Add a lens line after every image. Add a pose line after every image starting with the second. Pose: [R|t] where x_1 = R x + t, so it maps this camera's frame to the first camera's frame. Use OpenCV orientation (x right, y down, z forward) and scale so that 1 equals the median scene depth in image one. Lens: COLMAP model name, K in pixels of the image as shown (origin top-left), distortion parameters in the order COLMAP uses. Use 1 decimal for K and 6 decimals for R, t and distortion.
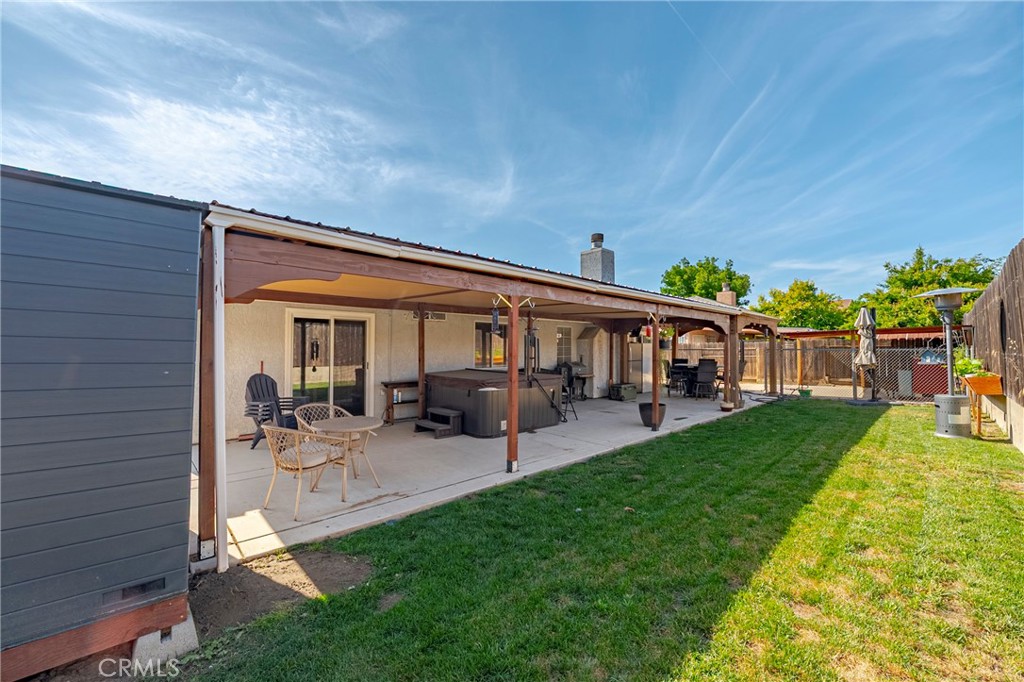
lens RADIAL K [[404.6, 0, 514.2], [0, 404.6, 345.0], [0, 0, 1]] dist [-0.016392, 0.001098]
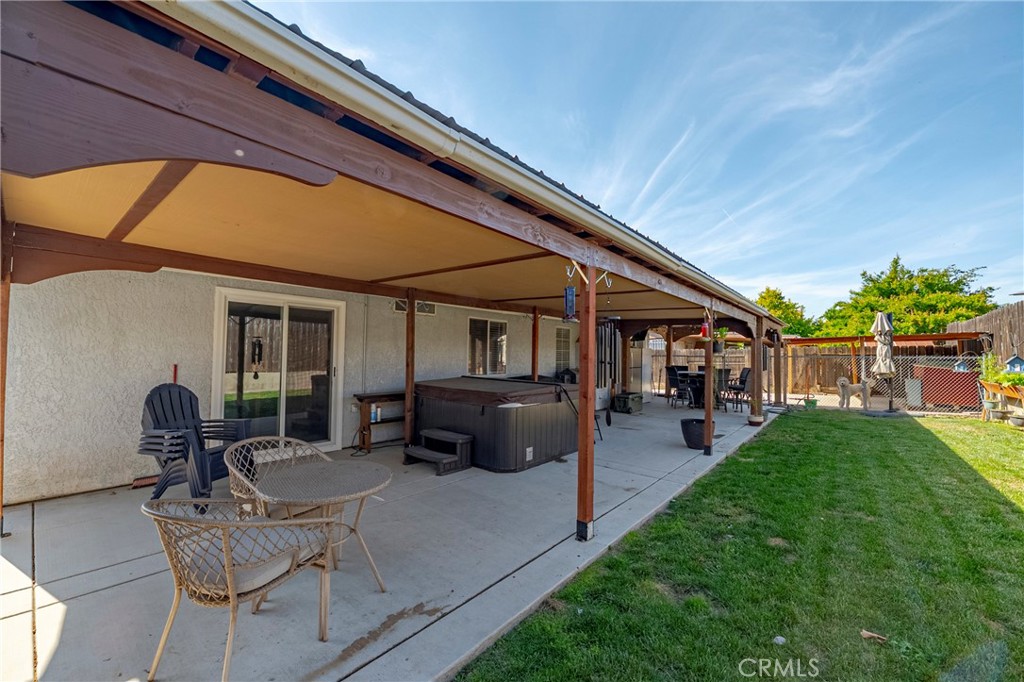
lens RADIAL K [[404.6, 0, 513.0], [0, 404.6, 345.1], [0, 0, 1]] dist [-0.016392, 0.001098]
pose [[0.993540, 0.012333, 0.112810, -0.124709], [-0.010613, 0.999818, -0.015835, 0.010677], [-0.112985, 0.014536, 0.993490, 0.235789]]
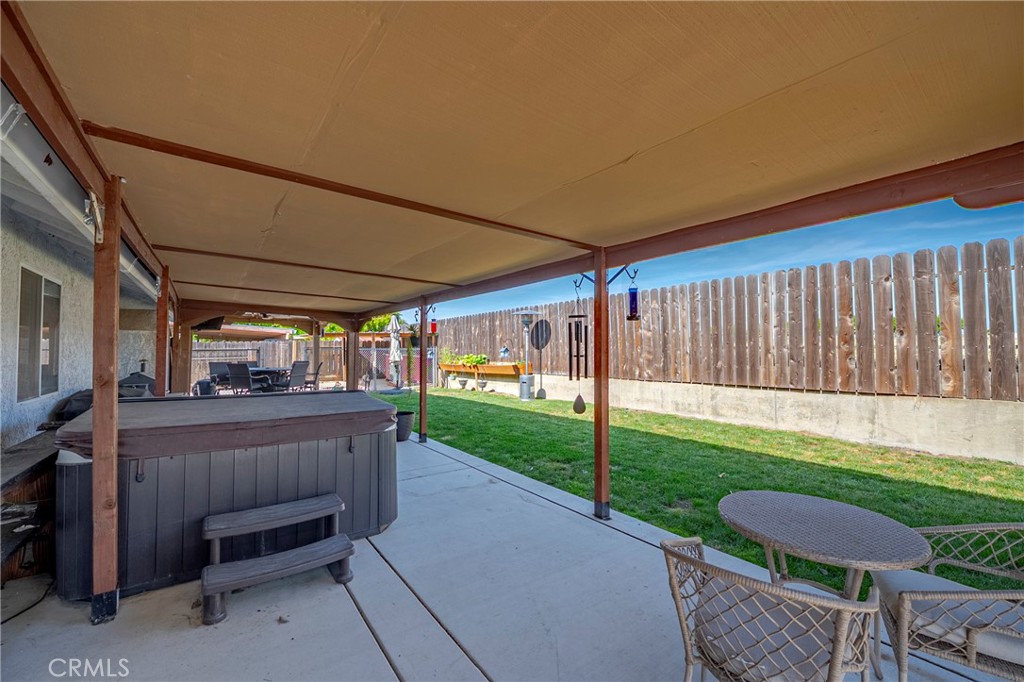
lens RADIAL K [[404.6, 0, 504.8], [0, 404.6, 339.1], [0, 0, 1]] dist [-0.016392, 0.001098]
pose [[0.131445, 0.025326, 0.991000, -0.473105], [-0.007971, 0.999668, -0.024490, 0.011741], [-0.991291, -0.004680, 0.131604, 0.690504]]
